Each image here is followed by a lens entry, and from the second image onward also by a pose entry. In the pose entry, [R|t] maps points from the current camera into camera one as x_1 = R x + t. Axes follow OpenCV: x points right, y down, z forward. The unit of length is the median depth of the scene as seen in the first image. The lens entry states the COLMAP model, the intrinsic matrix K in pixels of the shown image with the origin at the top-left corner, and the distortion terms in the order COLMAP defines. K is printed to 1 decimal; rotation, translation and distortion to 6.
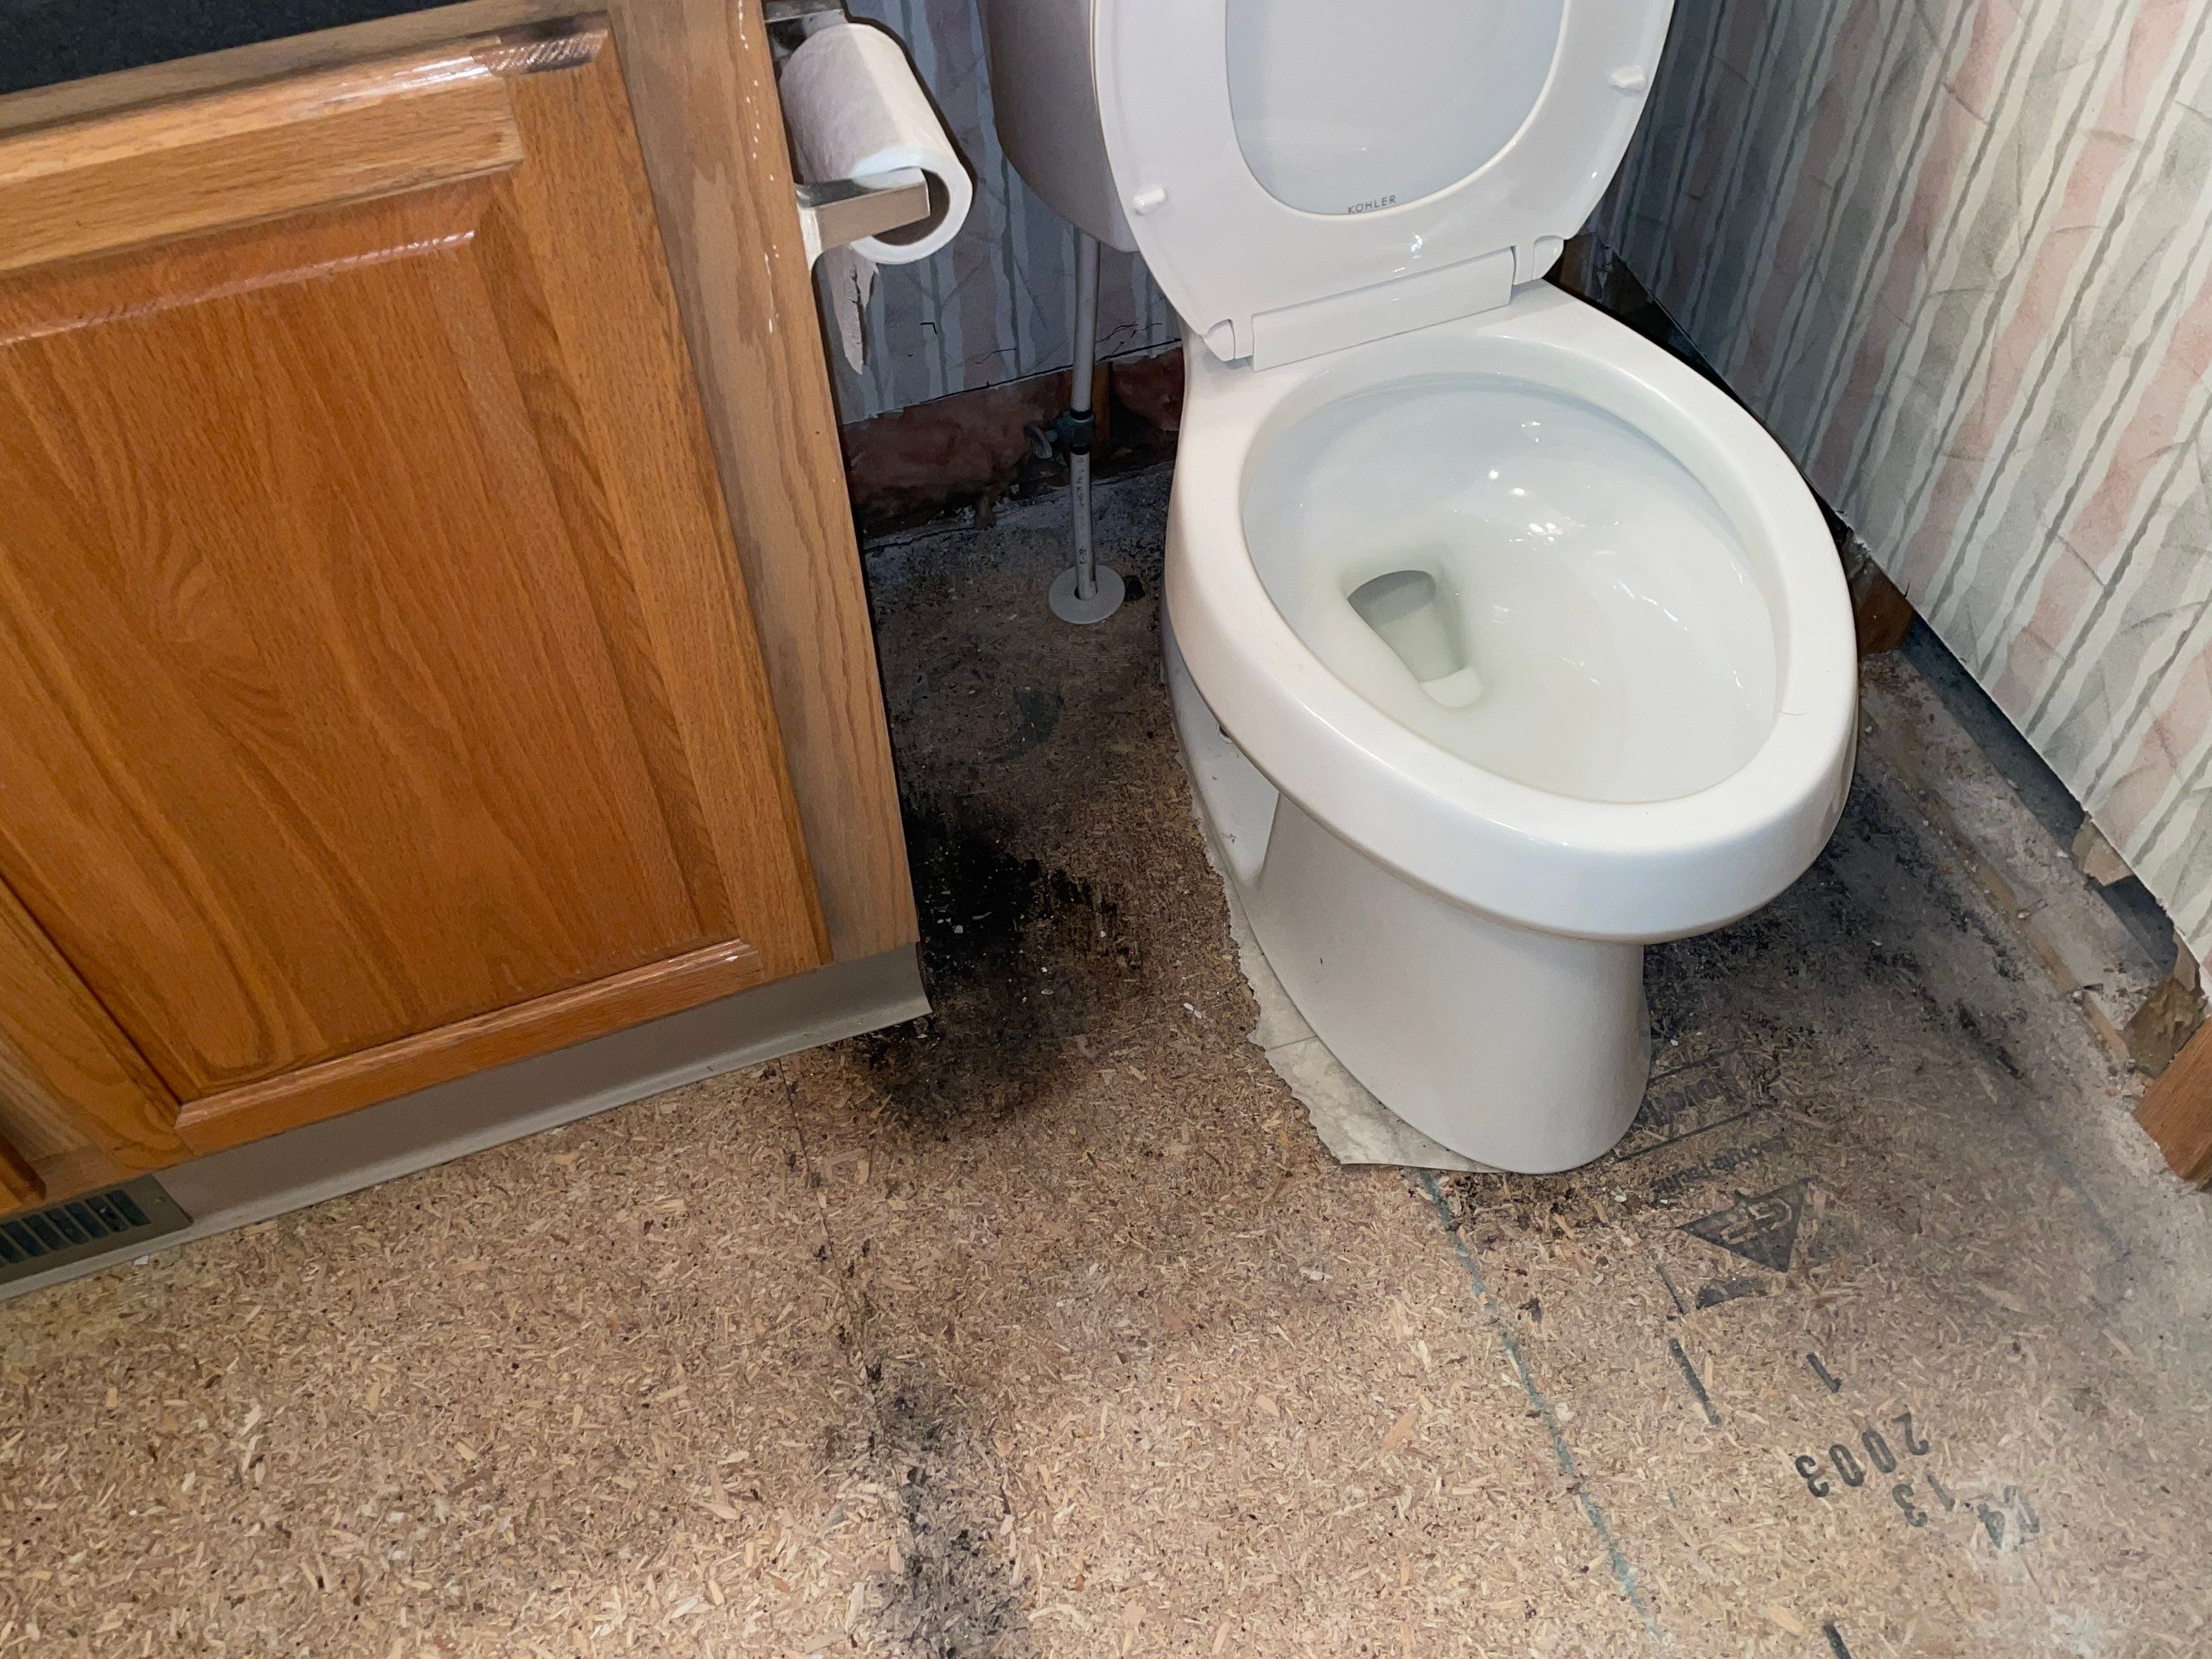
lens RADIAL K [[2007.5, 0, 1094.1], [0, 2007.5, 802.0], [0, 0, 1]] dist [0.100861, -0.142479]
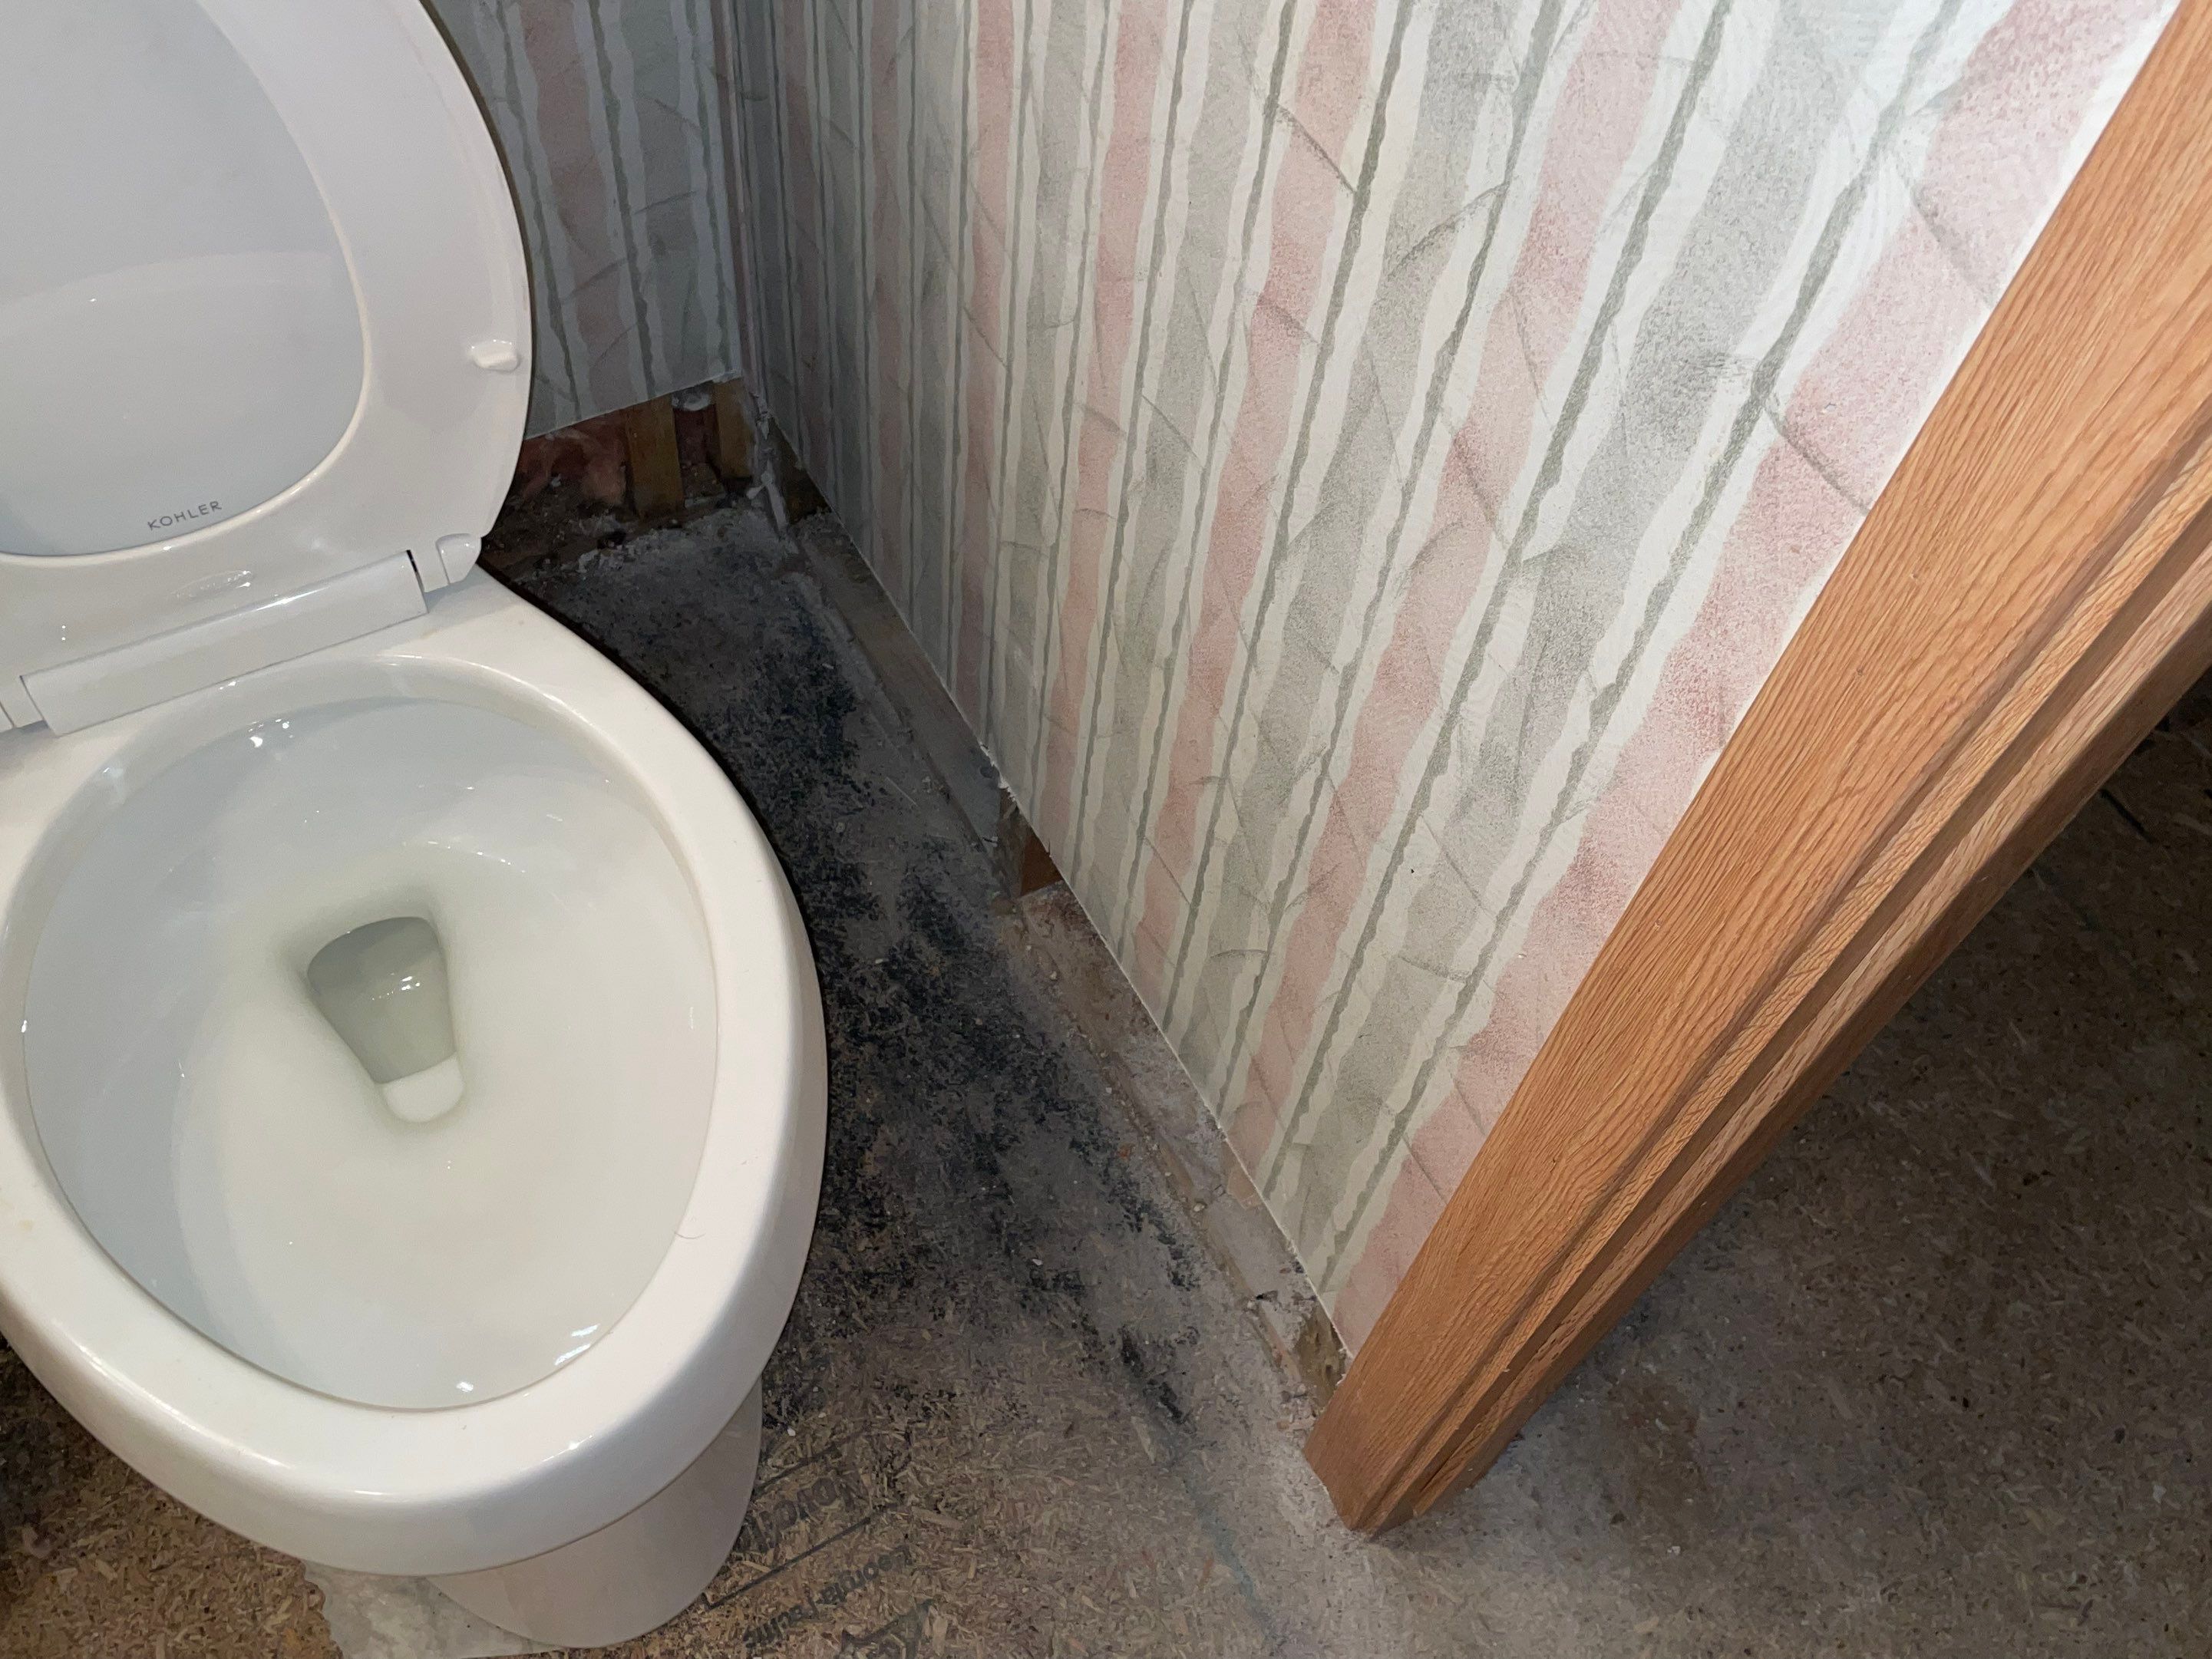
lens RADIAL K [[2007.5, 0, 1101.8], [0, 2007.5, 806.5], [0, 0, 1]] dist [0.100861, -0.142479]
pose [[0.980321, -0.081590, 0.179761, 0.294657], [0.069515, 0.994944, 0.072487, -0.198712], [-0.184766, -0.058565, 0.981036, 0.175330]]
